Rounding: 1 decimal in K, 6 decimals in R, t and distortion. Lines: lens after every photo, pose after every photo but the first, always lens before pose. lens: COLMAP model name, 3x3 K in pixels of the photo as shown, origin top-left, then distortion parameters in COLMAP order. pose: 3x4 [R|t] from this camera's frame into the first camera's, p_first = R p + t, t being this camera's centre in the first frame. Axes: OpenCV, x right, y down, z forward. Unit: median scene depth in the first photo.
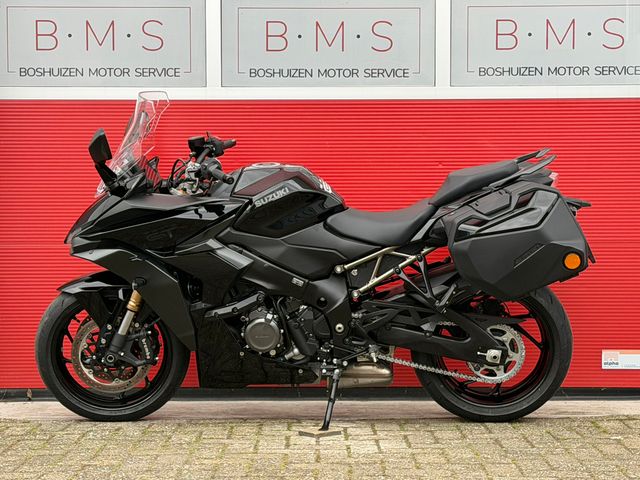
lens RADIAL K [[1457.2, 0, 324.1], [0, 1457.2, 242.1], [0, 0, 1]] dist [0.148912, 0.000000]
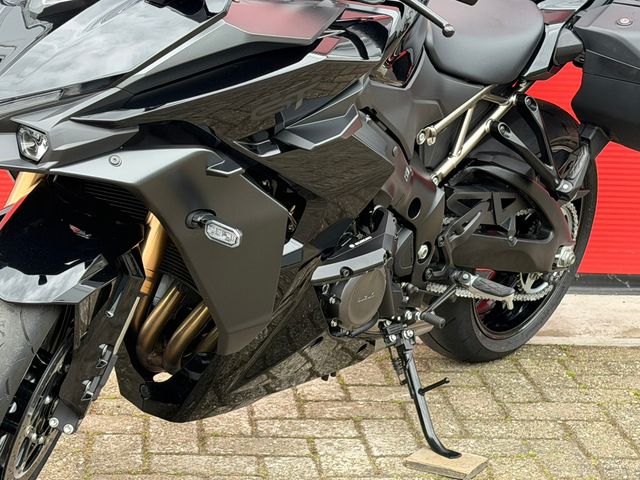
lens RADIAL K [[1556.5, 0, 309.8], [0, 1556.5, 253.8], [0, 0, 1]] dist [0.132823, 0.000000]
pose [[0.598349, -0.157992, 0.785505, -0.441585], [-0.015724, 0.977862, 0.208659, -0.053250], [-0.801082, -0.137202, 0.582618, 0.717203]]
